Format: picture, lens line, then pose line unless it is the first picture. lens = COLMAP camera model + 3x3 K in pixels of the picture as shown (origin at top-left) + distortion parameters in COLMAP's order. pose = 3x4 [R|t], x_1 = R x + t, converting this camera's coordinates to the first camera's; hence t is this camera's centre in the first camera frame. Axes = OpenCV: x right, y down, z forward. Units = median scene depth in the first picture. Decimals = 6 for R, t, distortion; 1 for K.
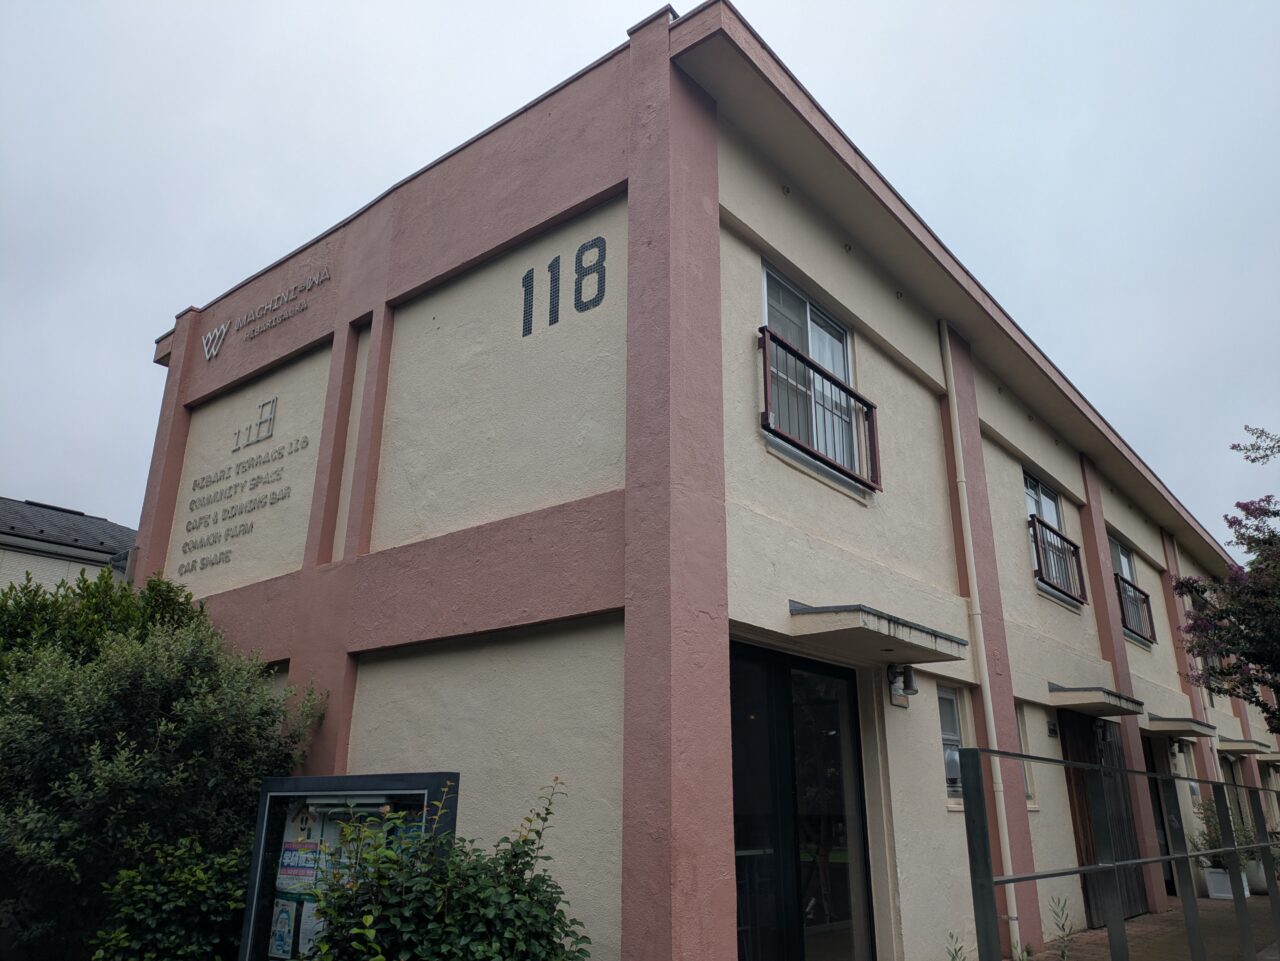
lens RADIAL K [[933.3, 0, 642.7], [0, 933.3, 499.1], [0, 0, 1]] dist [0.065029, -0.062113]
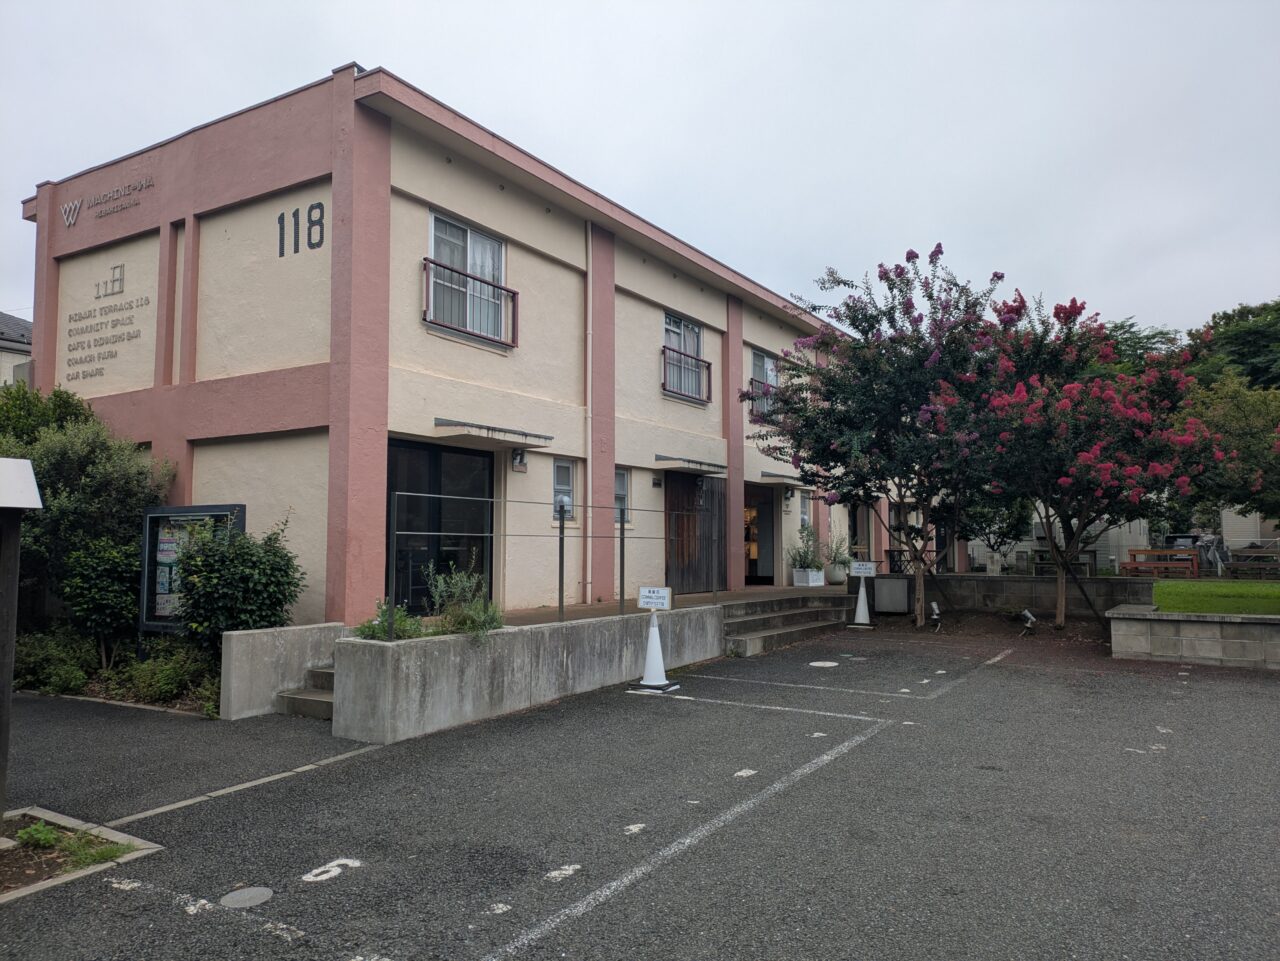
lens RADIAL K [[933.3, 0, 642.7], [0, 933.3, 499.1], [0, 0, 1]] dist [0.065029, -0.062113]
pose [[0.991900, 0.002683, 0.126989, 0.309186], [-0.035566, 0.965650, 0.257402, -0.216196], [-0.121937, -0.259834, 0.957924, -0.826806]]
